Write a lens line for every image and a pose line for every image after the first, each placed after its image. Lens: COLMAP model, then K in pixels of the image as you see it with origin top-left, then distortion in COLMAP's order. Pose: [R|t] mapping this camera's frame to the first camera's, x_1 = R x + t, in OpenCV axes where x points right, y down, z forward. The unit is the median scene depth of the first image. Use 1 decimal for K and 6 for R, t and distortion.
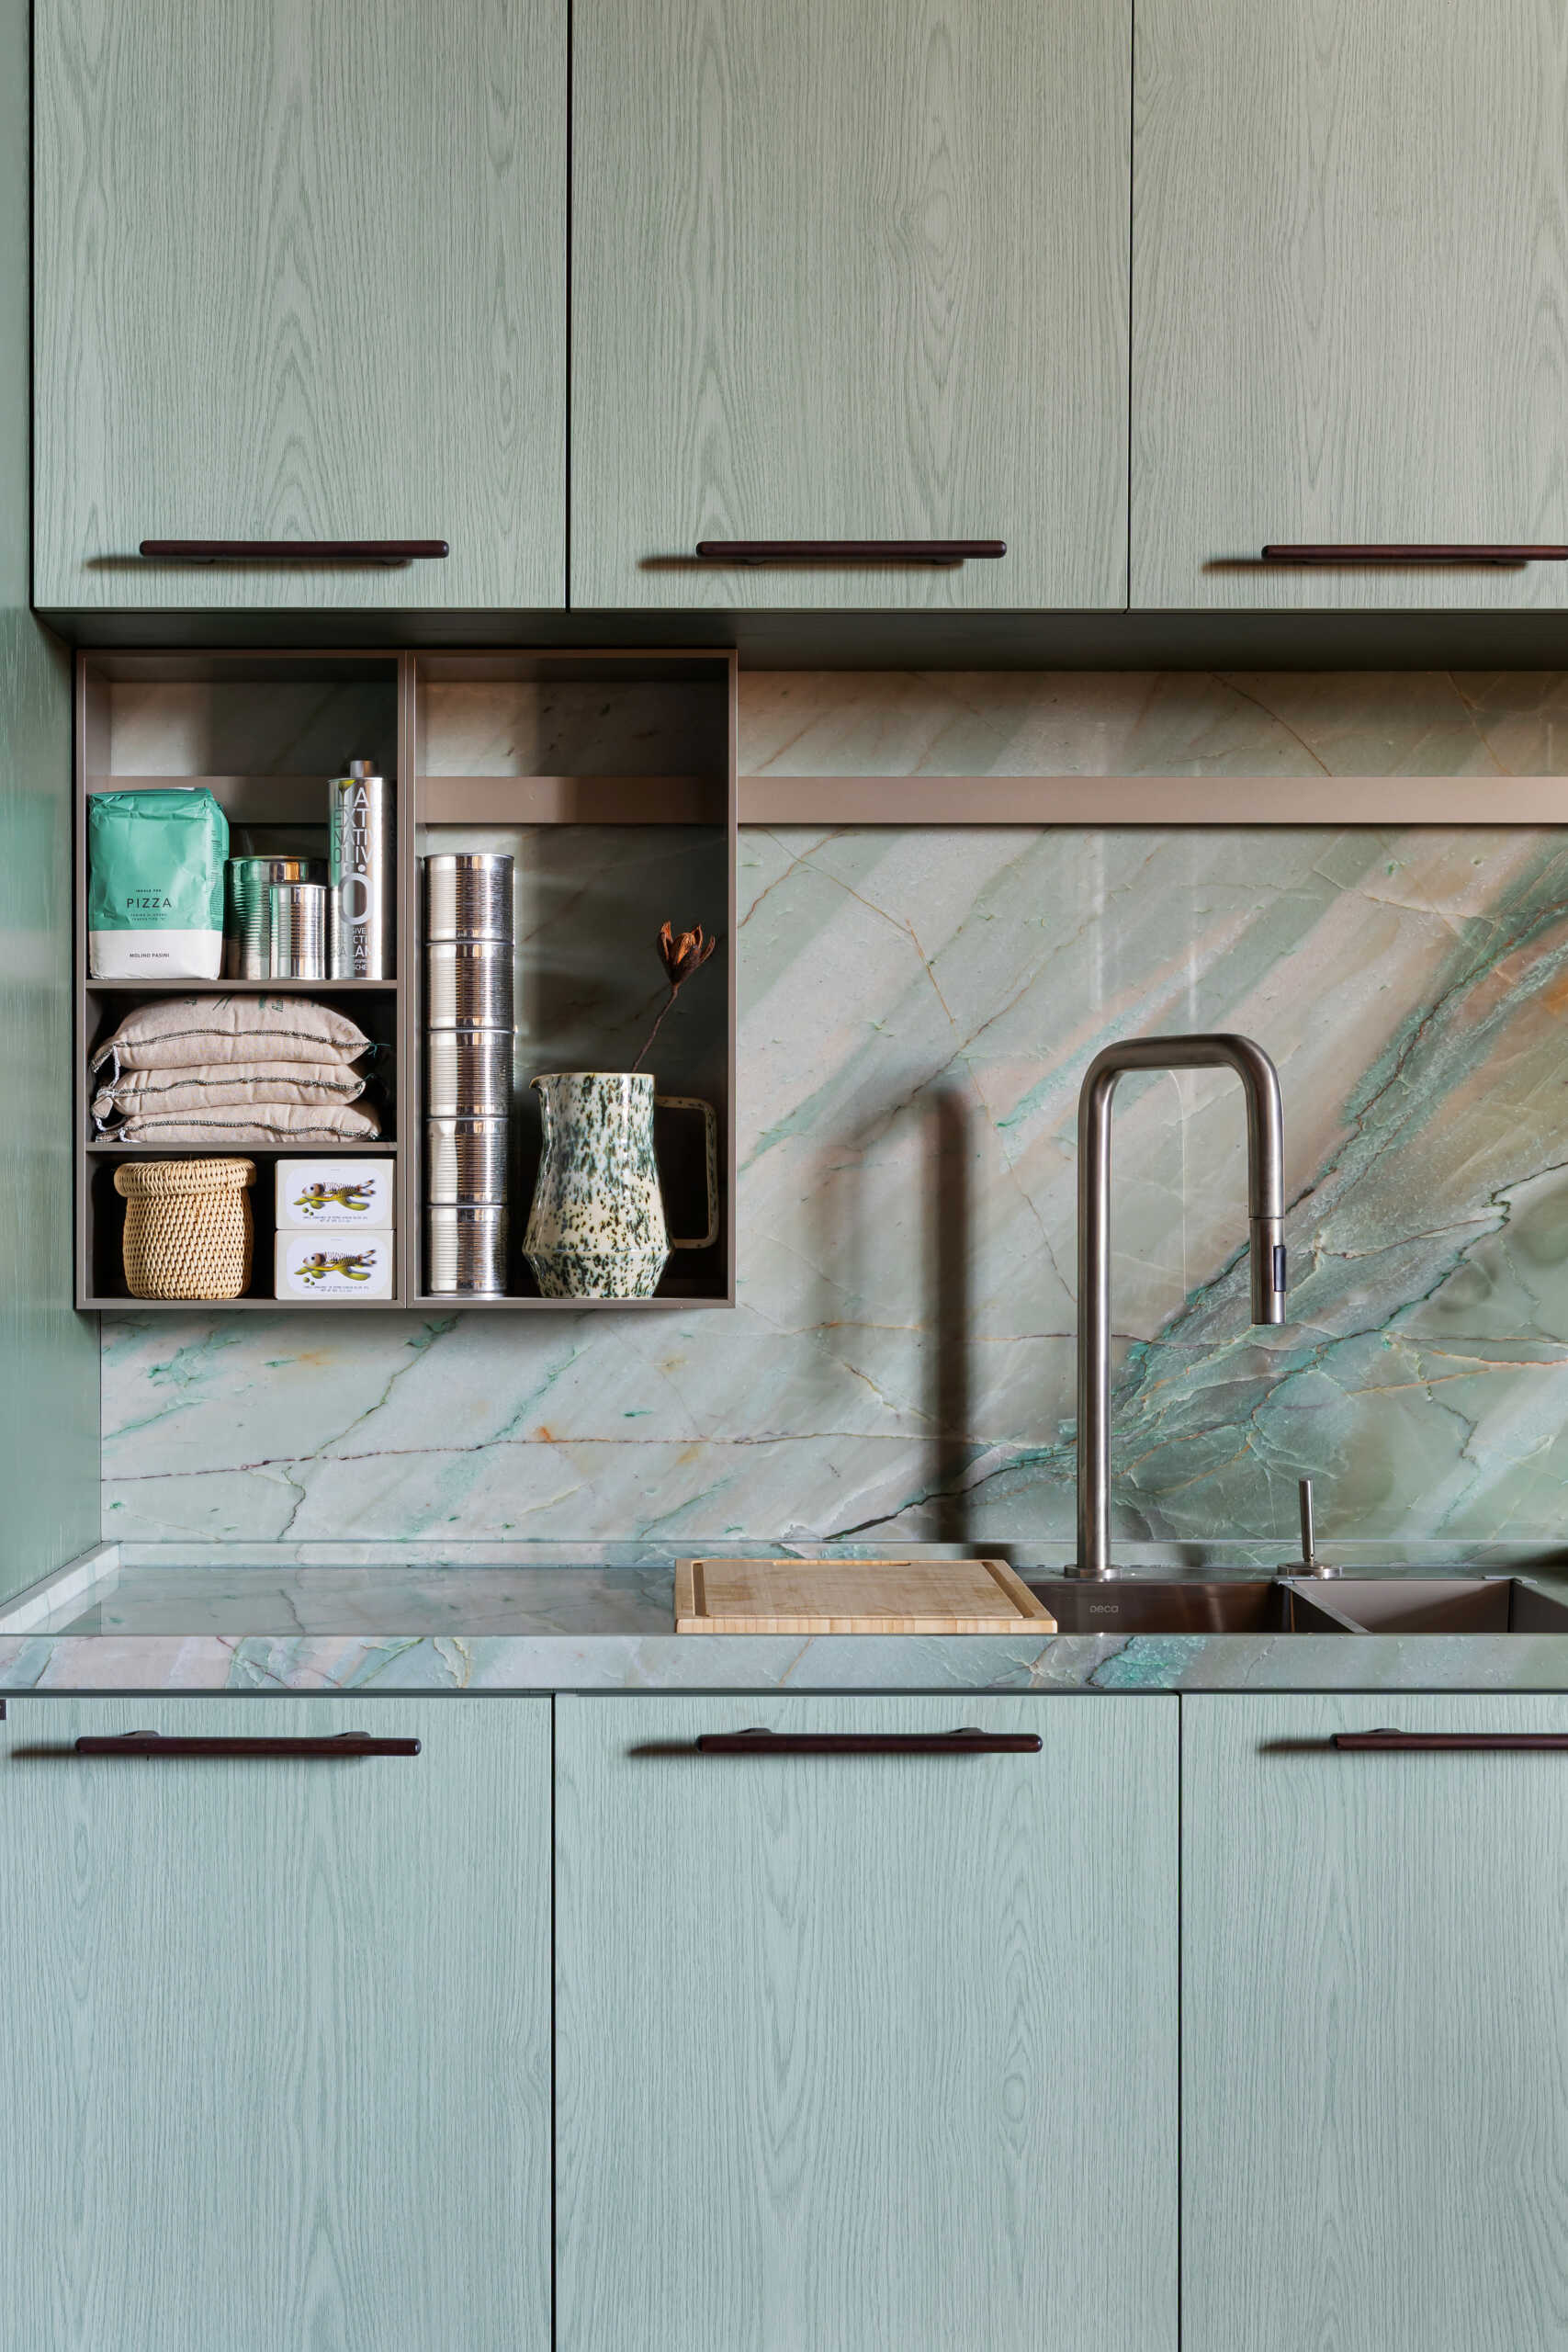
lens RADIAL K [[3413.6, 0, 782.5], [0, 3413.6, 1250.8], [0, 0, 1]] dist [0.026437, 0.026540]
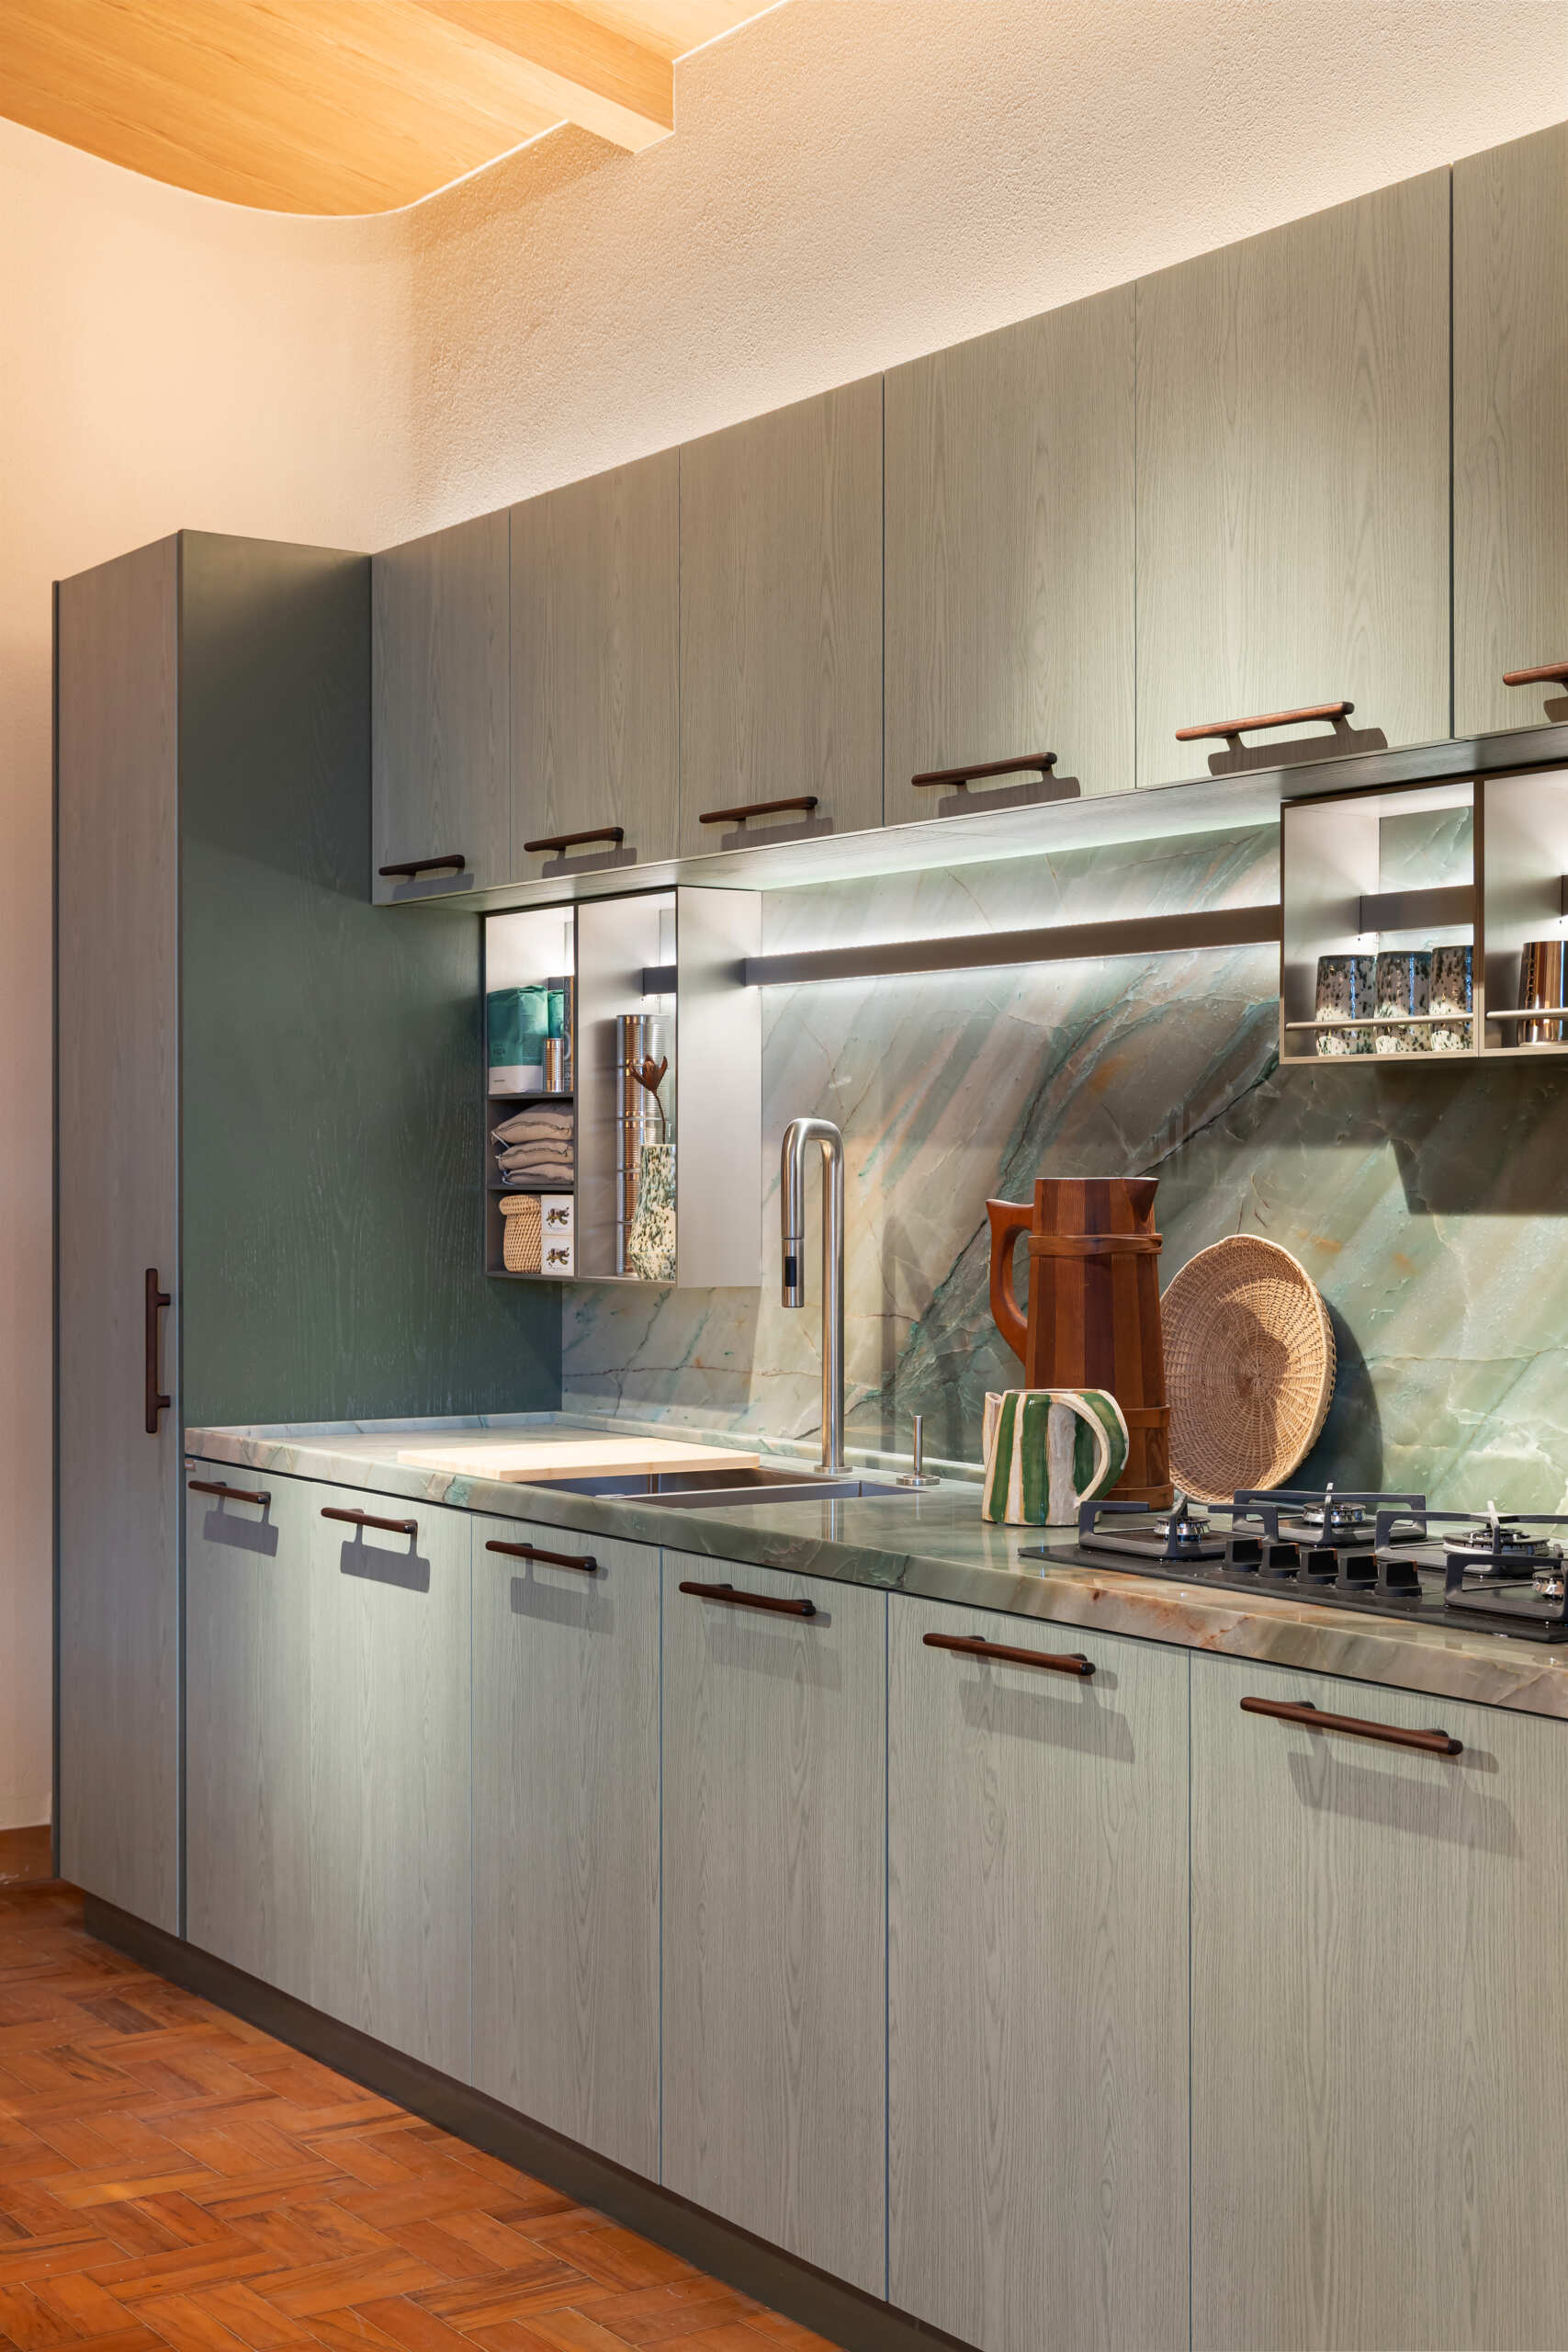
lens RADIAL K [[3119.5, 0, 784.0], [0, 3119.5, 1199.5], [0, 0, 1]] dist [0.027597, 0.016987]
pose [[0.554773, 0.009242, -0.831950, 1.244331], [-0.022555, 0.999738, -0.003935, -0.020614], [0.831696, 0.020947, 0.554837, 0.209077]]
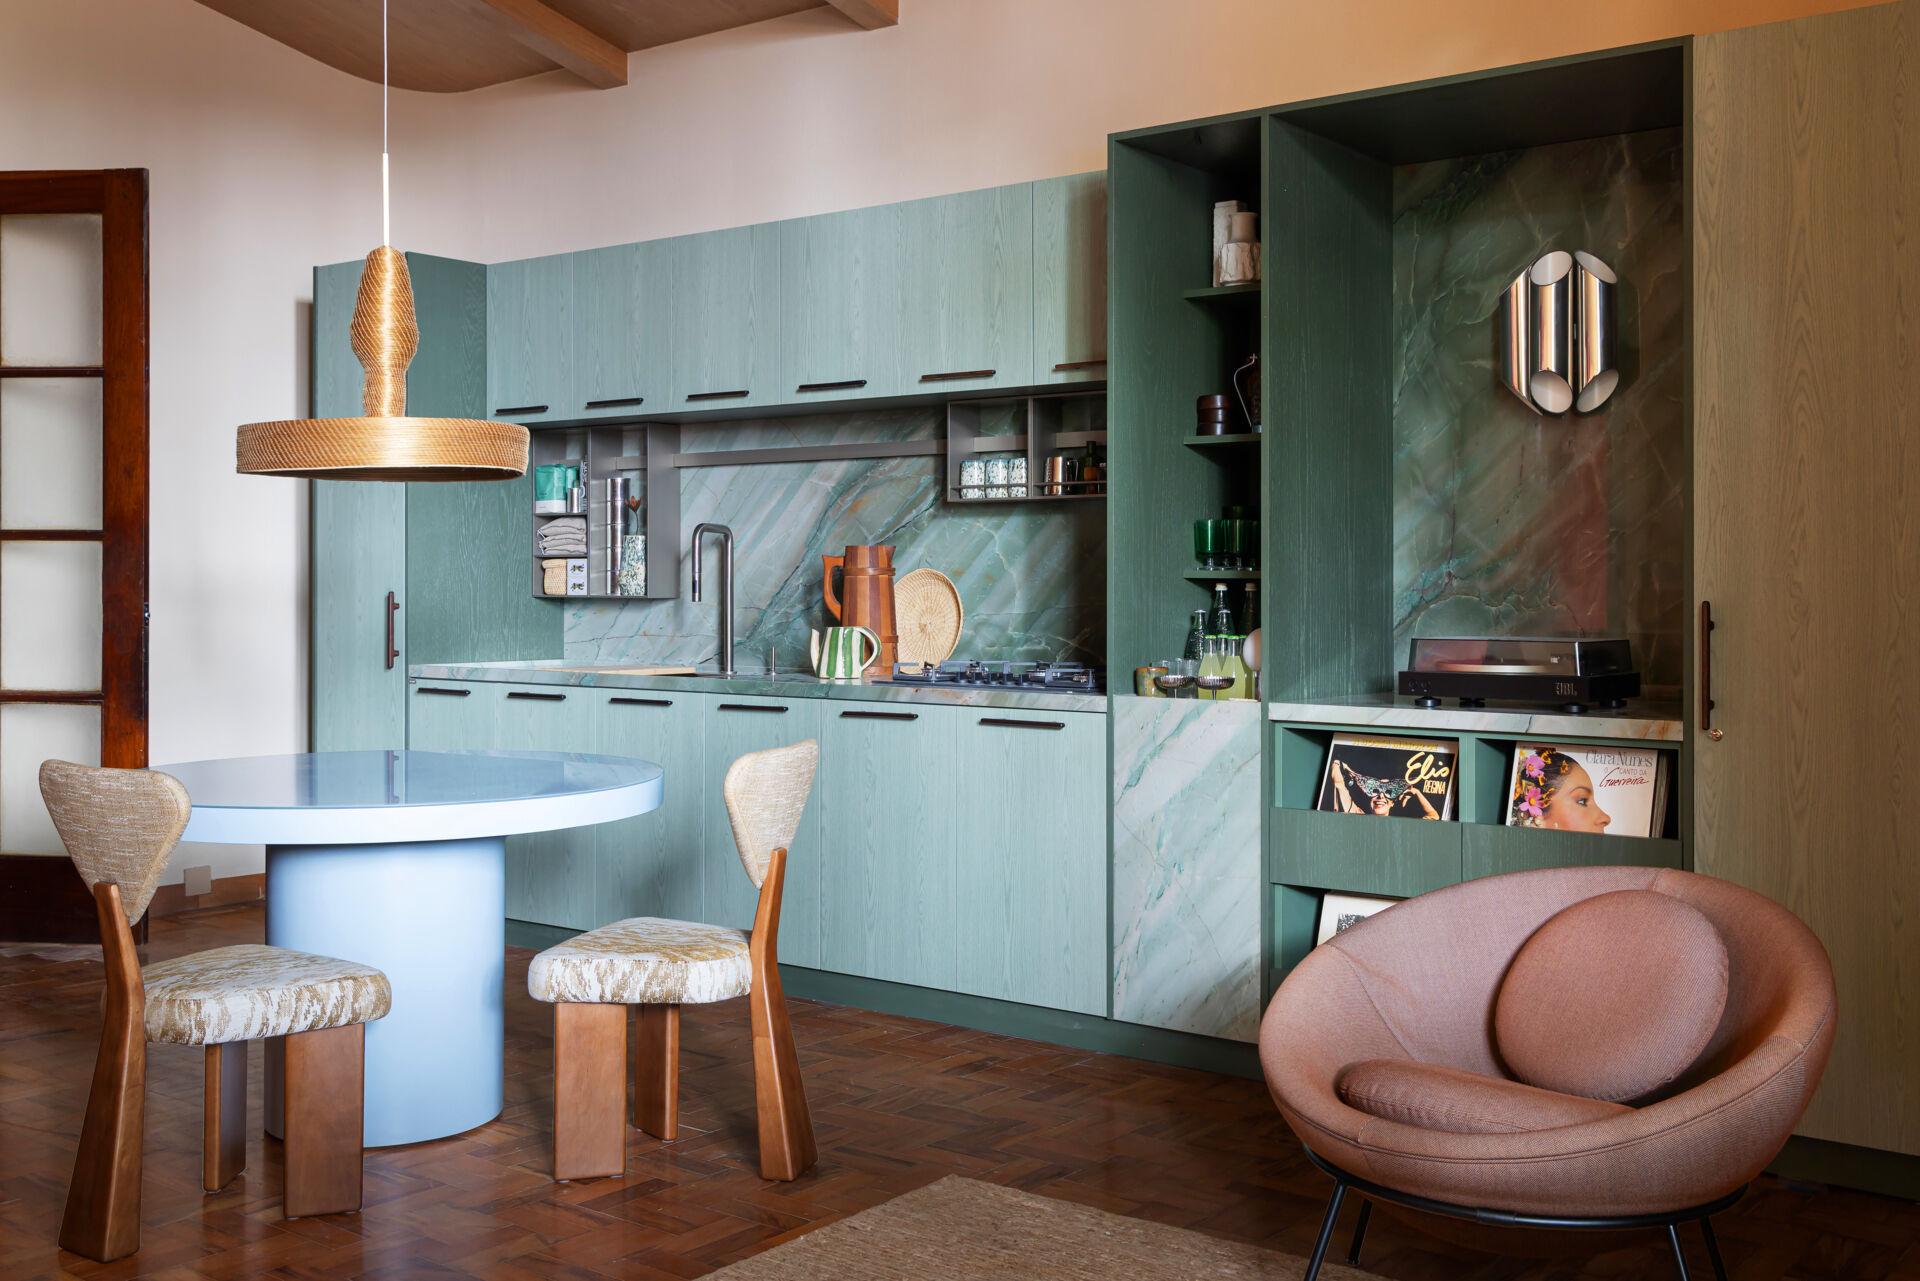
lens RADIAL K [[1912.4, 0, 998.3], [0, 1912.4, 582.4], [0, 0, 1]] dist [0.013752, 0.003435]
pose [[0.797068, 0.002376, -0.603885, 1.537762], [-0.017172, 0.999677, -0.018733, 0.032023], [0.603646, 0.025301, 0.796851, -0.432353]]
